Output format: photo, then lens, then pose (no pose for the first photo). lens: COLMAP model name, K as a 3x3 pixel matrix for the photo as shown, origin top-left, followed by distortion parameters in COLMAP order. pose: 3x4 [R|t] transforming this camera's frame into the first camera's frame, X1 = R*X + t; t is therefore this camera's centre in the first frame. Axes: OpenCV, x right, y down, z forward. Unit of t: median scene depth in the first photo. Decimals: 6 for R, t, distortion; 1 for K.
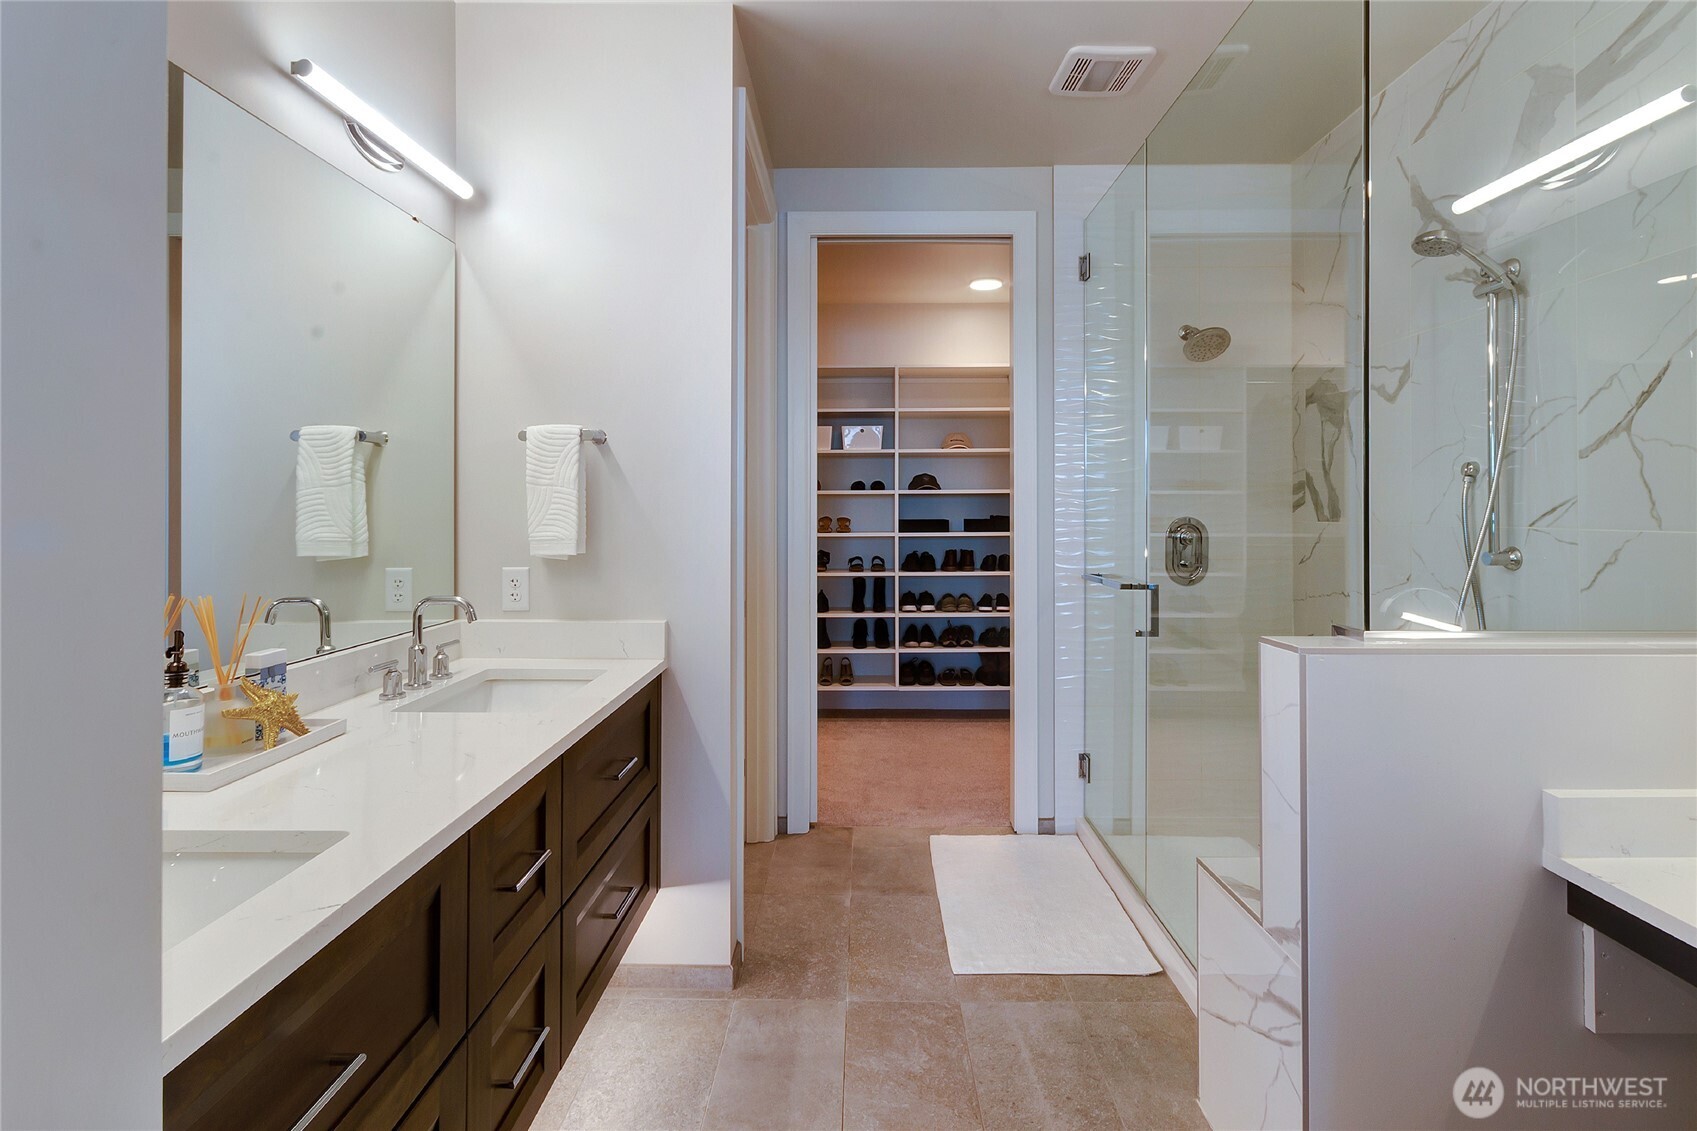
lens RADIAL K [[818.1, 0, 826.7], [0, 818.1, 498.7], [0, 0, 1]] dist [0.006043, 0.002072]
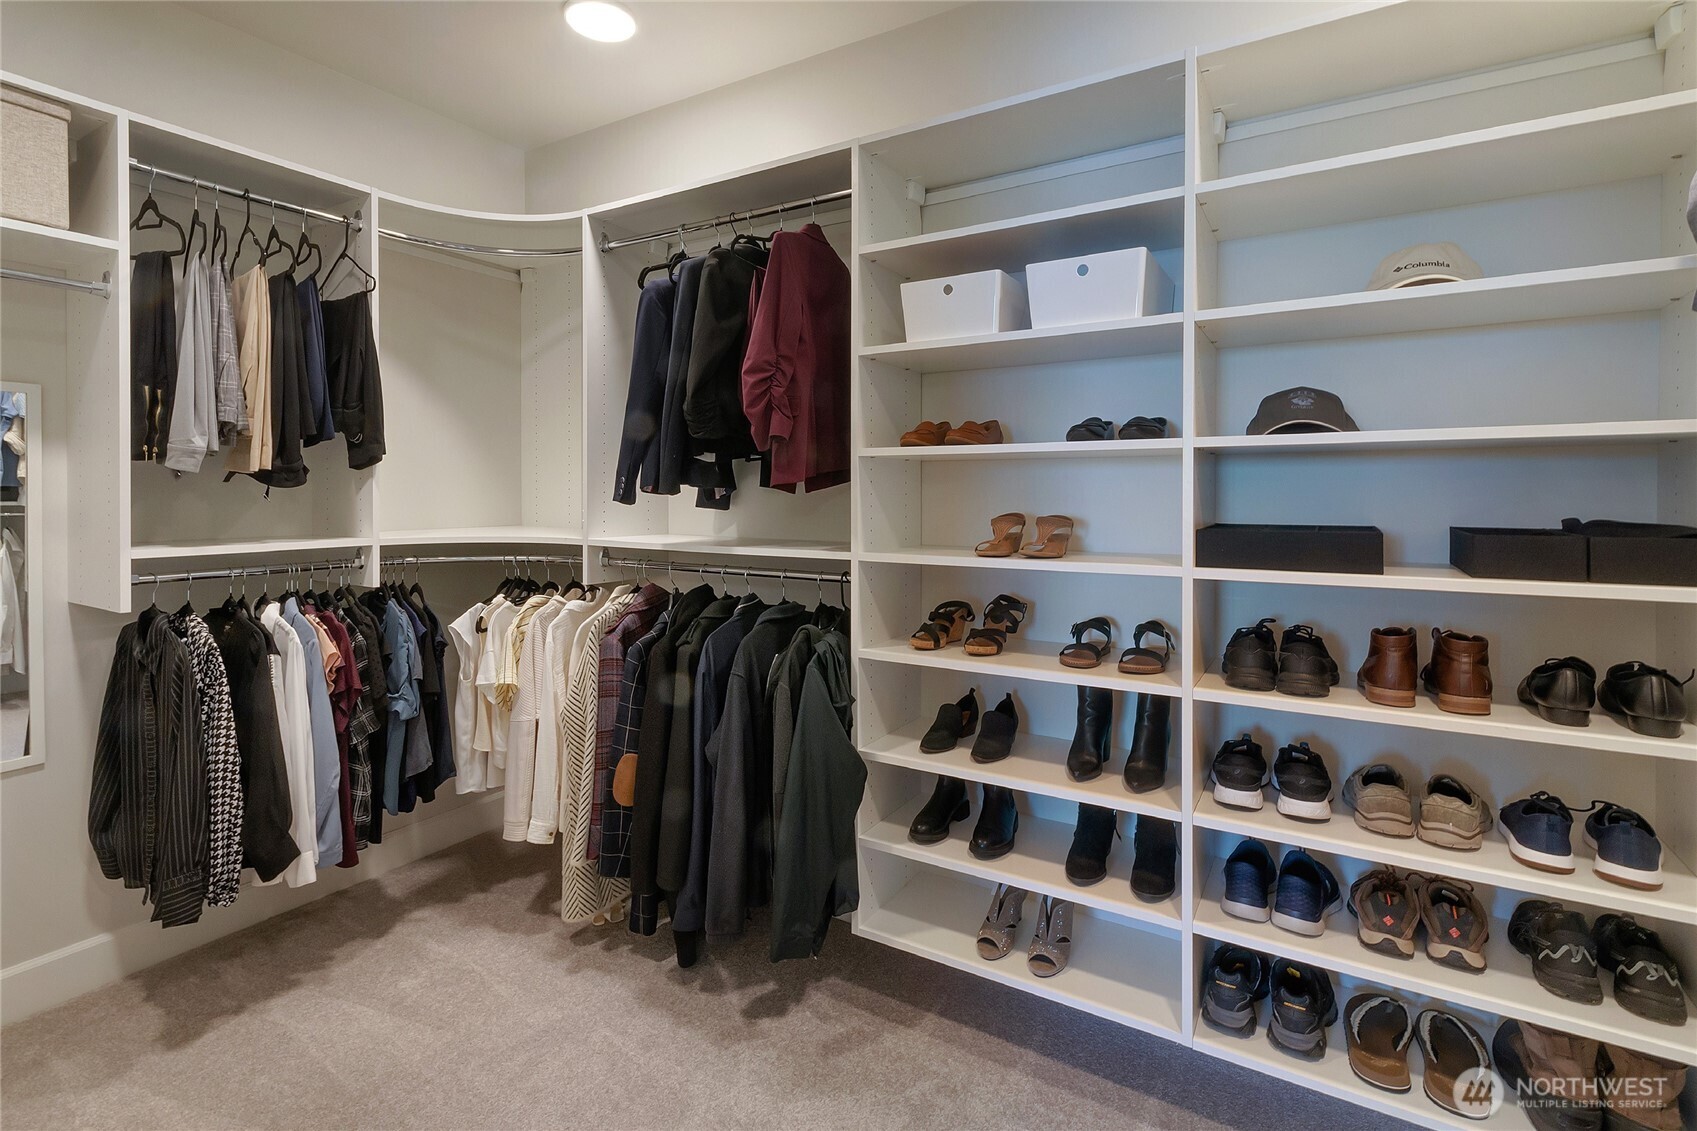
lens RADIAL K [[818.1, 0, 853.6], [0, 818.1, 489.9], [0, 0, 1]] dist [0.006043, 0.002072]
pose [[0.863159, 0.000567, -0.504932, 0.188222], [0.005277, 0.999935, 0.010142, 0.009487], [0.504905, -0.011419, 0.863099, 0.901393]]
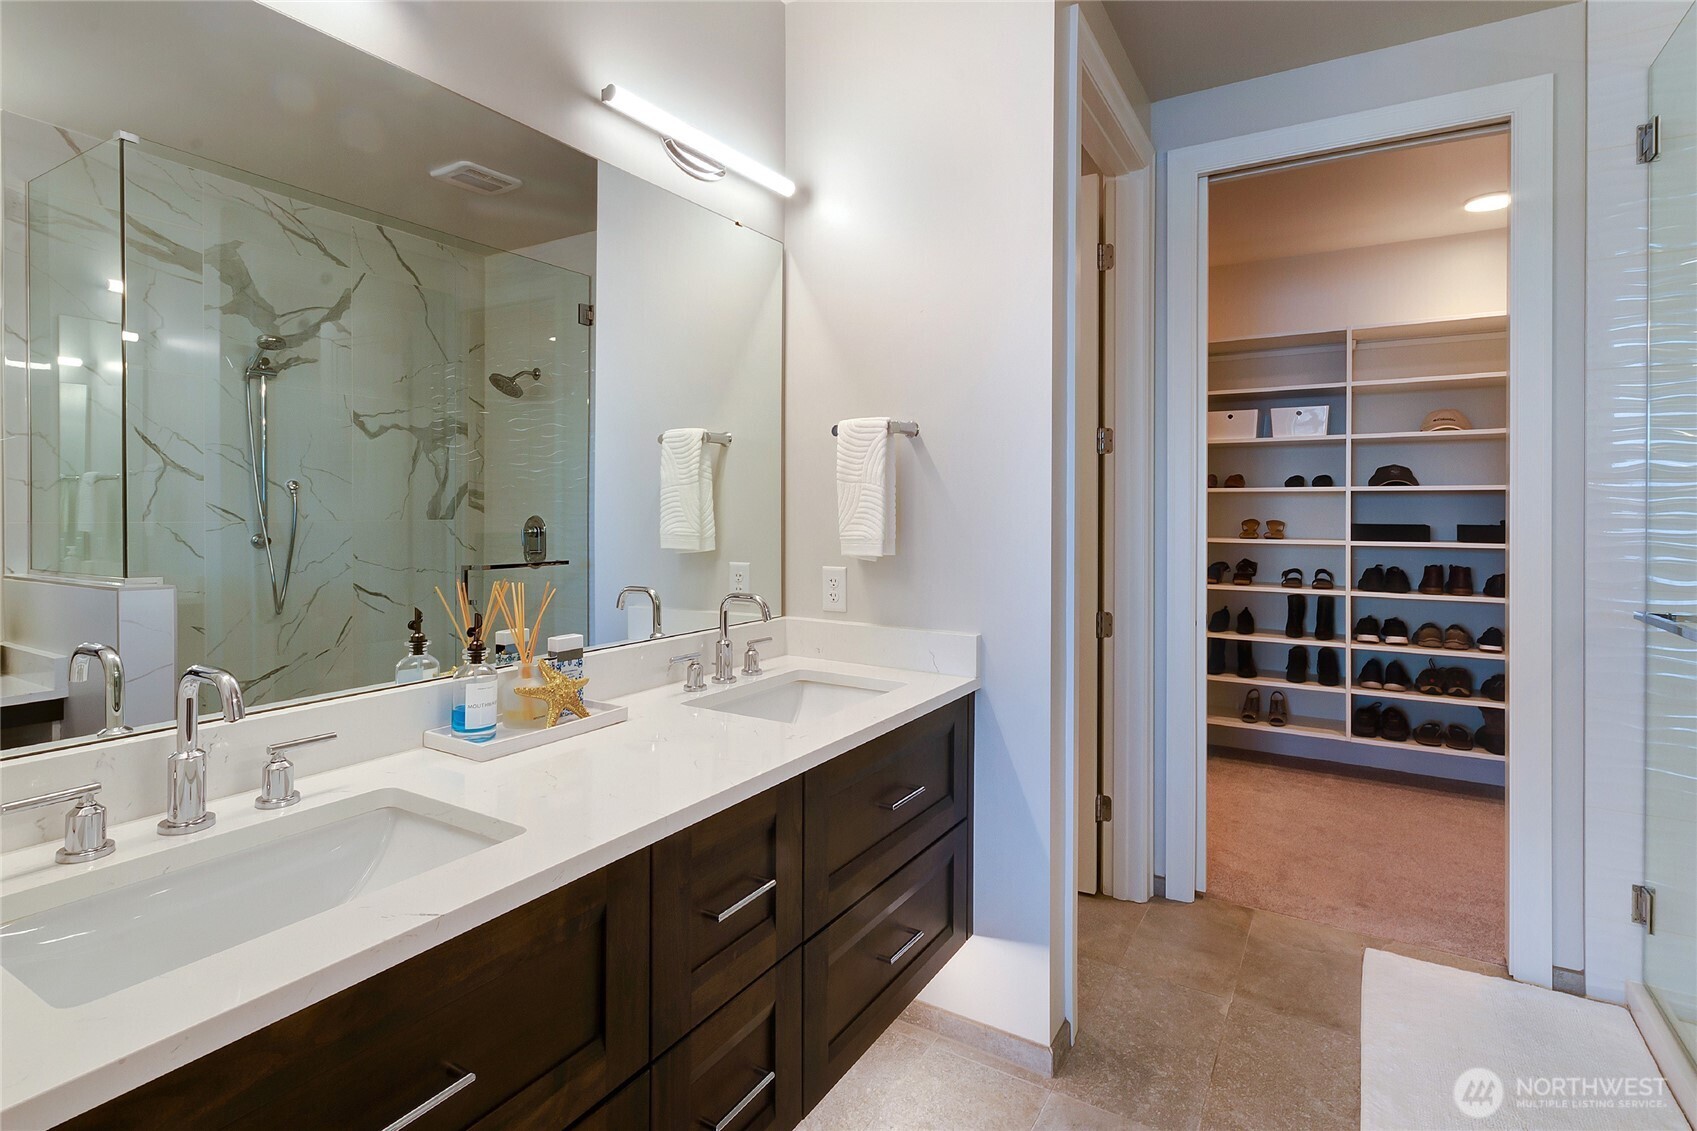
lens RADIAL K [[818.1, 0, 869.6], [0, 818.1, 502.1], [0, 0, 1]] dist [0.006043, 0.002072]
pose [[0.872169, 0.002913, -0.489196, 0.096937], [-0.000893, 0.999990, 0.004361, 0.001919], [0.489204, -0.003367, 0.872163, 0.125147]]
